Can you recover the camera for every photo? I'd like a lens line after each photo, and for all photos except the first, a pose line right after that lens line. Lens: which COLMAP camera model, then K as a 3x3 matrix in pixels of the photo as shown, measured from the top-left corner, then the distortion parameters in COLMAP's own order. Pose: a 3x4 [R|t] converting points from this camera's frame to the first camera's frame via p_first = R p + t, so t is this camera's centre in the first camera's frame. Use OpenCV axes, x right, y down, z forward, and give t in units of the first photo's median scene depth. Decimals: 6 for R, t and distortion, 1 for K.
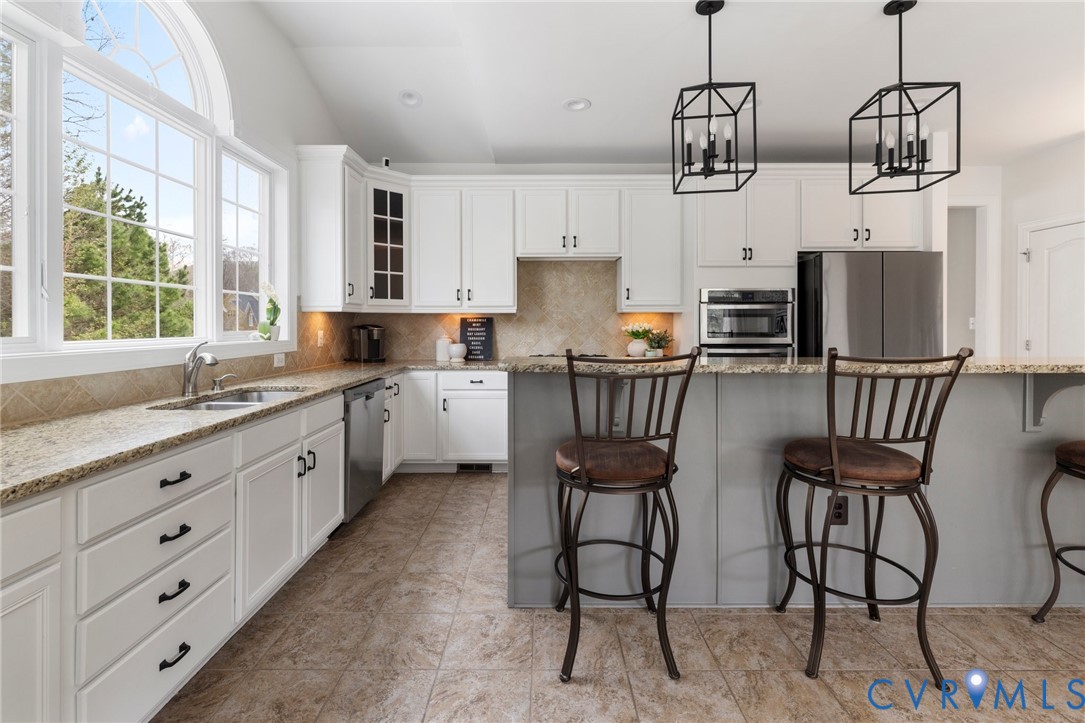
lens RADIAL K [[485.2, 0, 544.5], [0, 485.2, 318.1], [0, 0, 1]] dist [0.060726, 0.000051]
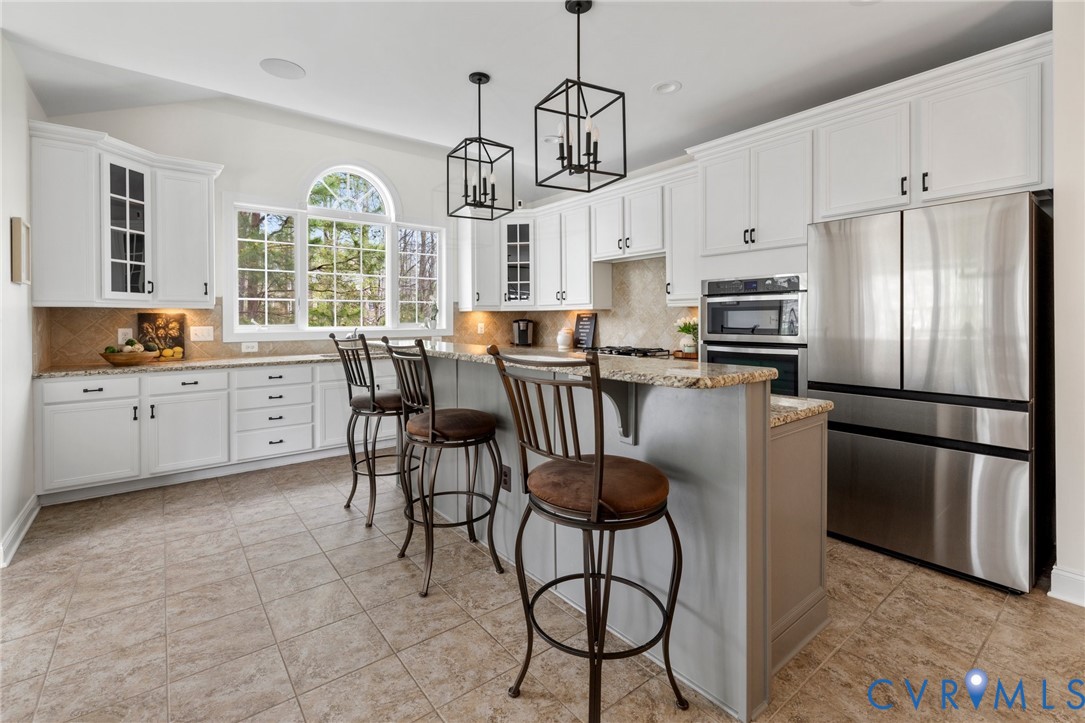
lens RADIAL K [[485.2, 0, 544.5], [0, 485.2, 318.1], [0, 0, 1]] dist [0.060726, 0.000051]
pose [[0.616228, 0.005080, -0.787551, 0.852568], [0.013048, 0.999776, 0.016659, -0.010696], [0.787460, -0.020541, 0.616024, 0.189509]]
